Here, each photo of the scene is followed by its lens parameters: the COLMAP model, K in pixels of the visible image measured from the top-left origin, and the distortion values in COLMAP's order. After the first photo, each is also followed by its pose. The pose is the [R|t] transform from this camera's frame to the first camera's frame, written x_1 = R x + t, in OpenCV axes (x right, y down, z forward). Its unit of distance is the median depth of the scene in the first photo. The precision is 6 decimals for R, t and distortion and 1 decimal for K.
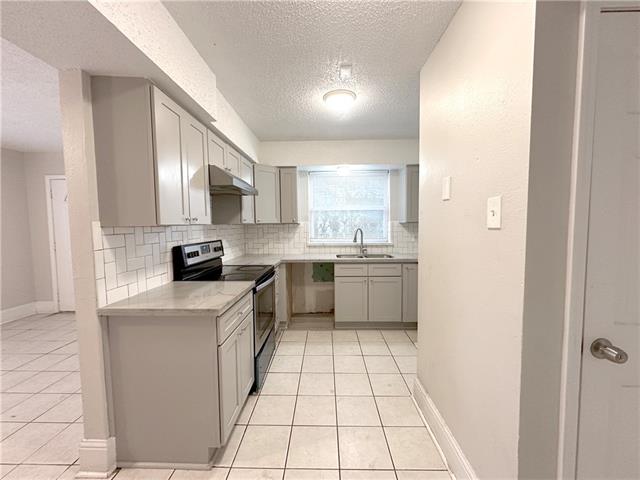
lens RADIAL K [[254.7, 0, 320.6], [0, 254.7, 241.2], [0, 0, 1]] dist [0.002516, 0.000251]
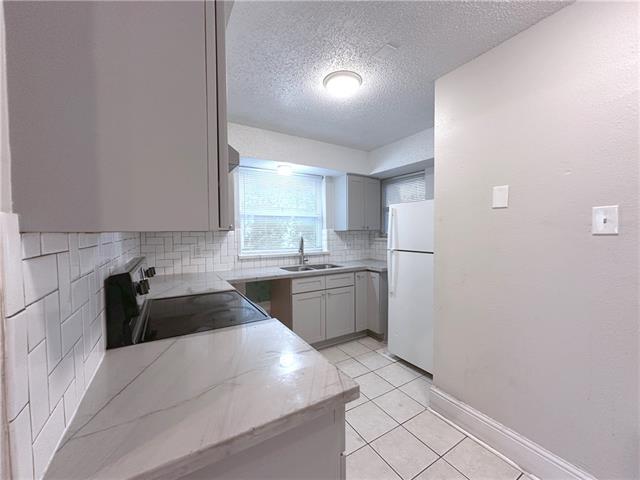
lens RADIAL K [[254.7, 0, 320.5], [0, 254.7, 241.1], [0, 0, 1]] dist [0.002516, 0.000251]
pose [[0.837517, -0.014587, 0.546216, -0.283980], [0.033831, 0.999110, -0.025192, -0.009981], [-0.545363, 0.039578, 0.837265, 0.218427]]
